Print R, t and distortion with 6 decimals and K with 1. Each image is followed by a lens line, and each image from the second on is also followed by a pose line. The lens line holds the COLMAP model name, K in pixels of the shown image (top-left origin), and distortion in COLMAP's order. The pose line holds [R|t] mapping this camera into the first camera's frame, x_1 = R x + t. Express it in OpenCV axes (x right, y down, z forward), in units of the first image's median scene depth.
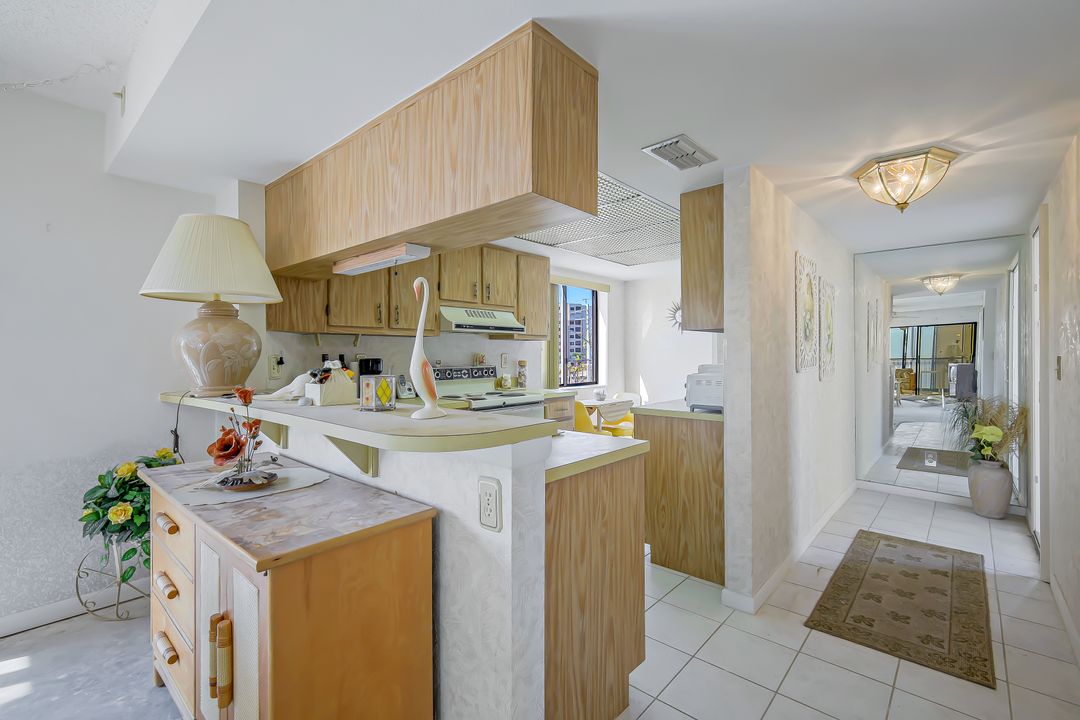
lens RADIAL K [[478.6, 0, 540.2], [0, 478.6, 355.4], [0, 0, 1]] dist [0.007740, -0.000210]
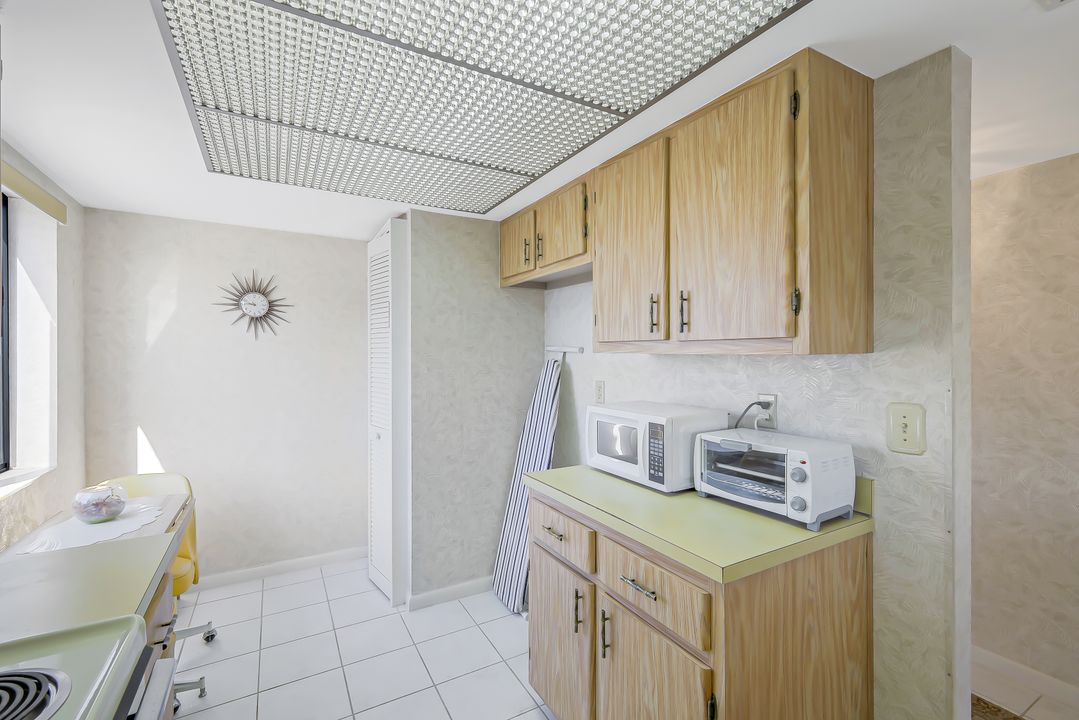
lens RADIAL K [[478.2, 0, 539.7], [0, 478.2, 355.4], [0, 0, 1]] dist [0.007740, -0.000210]
pose [[0.320497, -0.005551, 0.947233, -0.146091], [0.003953, 0.999982, 0.004523, -0.039457], [-0.947241, 0.002295, 0.320513, 0.768566]]
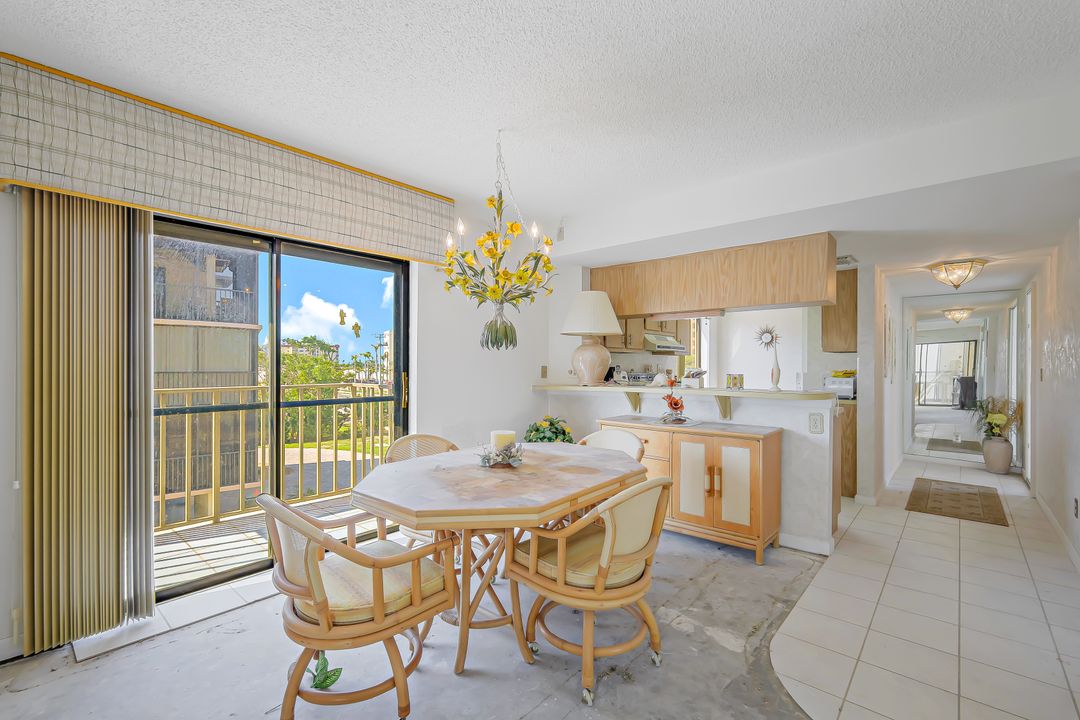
lens RADIAL K [[469.6, 0, 541.0], [0, 469.6, 364.8], [0, 0, 1]] dist [0.004488, 0.000644]
pose [[0.999971, 0.007558, -0.000638, -0.507194], [-0.007559, 0.999970, -0.001472, 0.003036], [0.000627, 0.001477, 0.999999, -0.488658]]
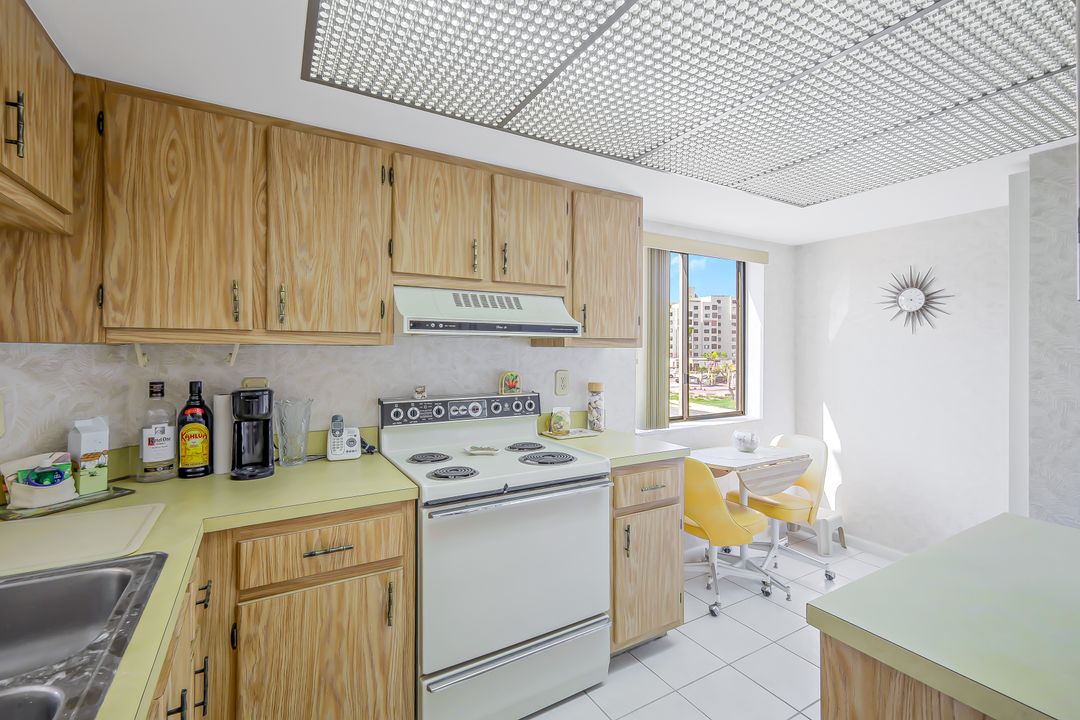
lens RADIAL K [[472.6, 0, 542.9], [0, 472.6, 350.1], [0, 0, 1]] dist [-0.001003, -0.000437]
pose [[0.949316, 0.004352, -0.314292, 0.097332], [-0.005272, 0.999984, -0.002077, -0.031795], [0.314278, 0.003629, 0.949324, 0.527184]]
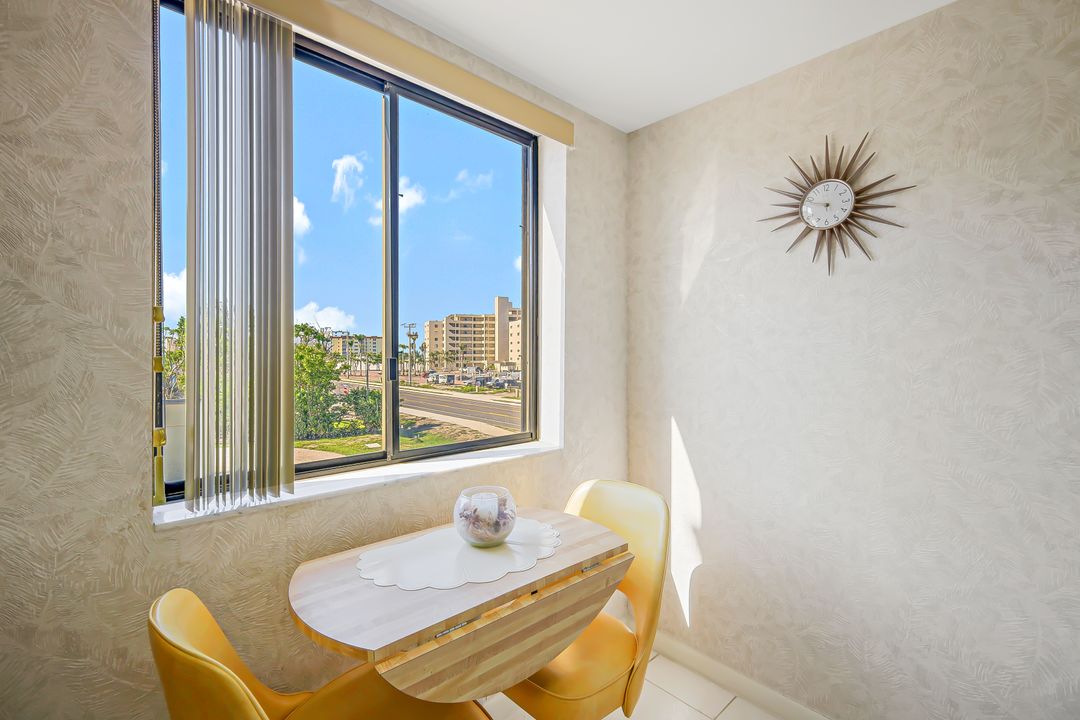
lens RADIAL K [[478.6, 0, 540.2], [0, 478.6, 355.4], [0, 0, 1]] dist [0.007740, -0.000210]
pose [[0.995655, 0.009543, -0.092629, 0.230068], [-0.009734, 0.999951, -0.001613, 0.004285], [0.092609, 0.002508, 0.995699, 1.031791]]
